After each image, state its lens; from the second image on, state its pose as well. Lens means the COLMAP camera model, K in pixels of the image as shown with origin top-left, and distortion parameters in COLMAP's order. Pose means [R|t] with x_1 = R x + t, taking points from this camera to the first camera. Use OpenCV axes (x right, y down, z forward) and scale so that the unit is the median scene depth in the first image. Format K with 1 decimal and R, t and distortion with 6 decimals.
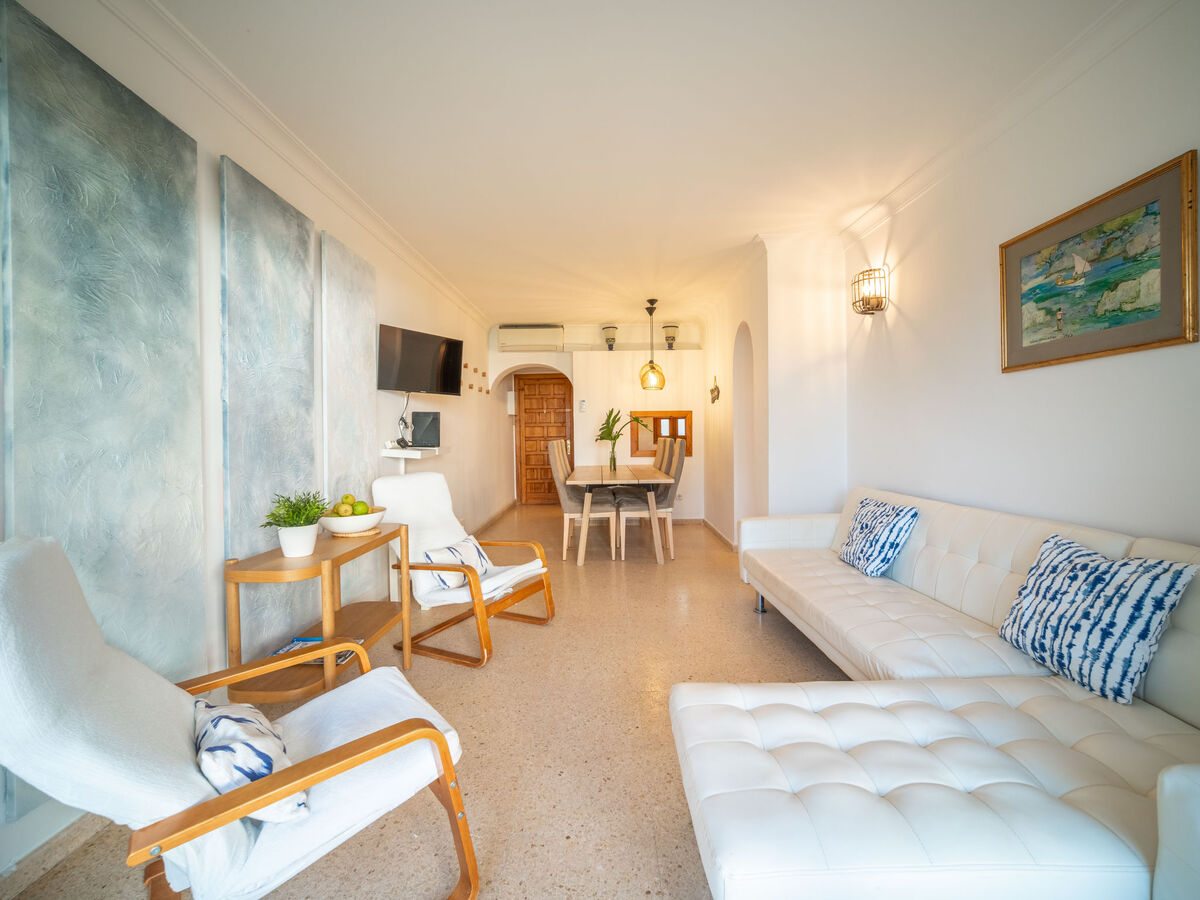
lens RADIAL K [[504.6, 0, 600.0], [0, 504.6, 450.0], [0, 0, 1]] dist [-0.000179, 0.000573]
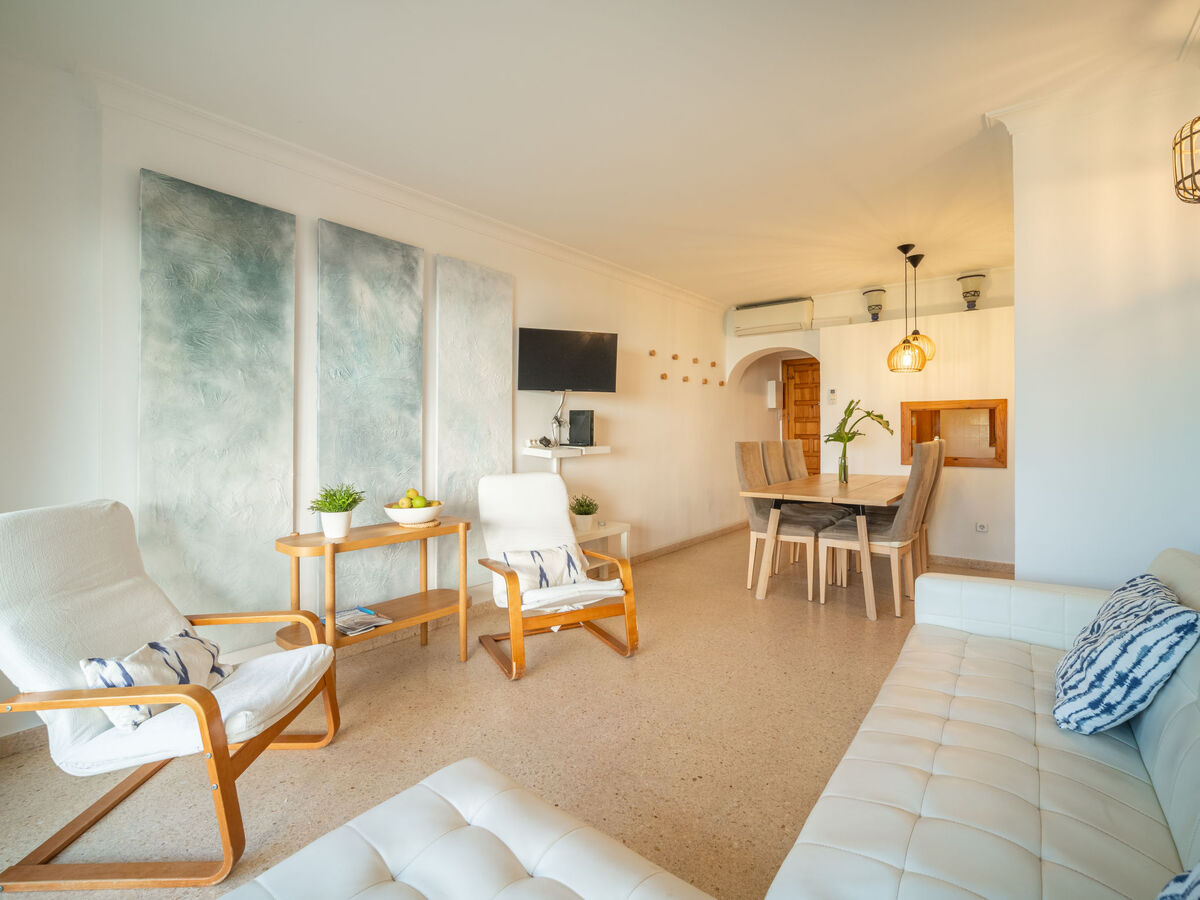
lens RADIAL K [[548.4, 0, 604.1], [0, 548.4, 440.9], [0, 0, 1]] dist [-0.024162, 0.000750]
pose [[0.775239, 0.022553, -0.631265, 0.608025], [-0.025966, 0.999656, 0.003826, -0.034746], [0.631134, 0.013425, 0.775558, 0.337200]]
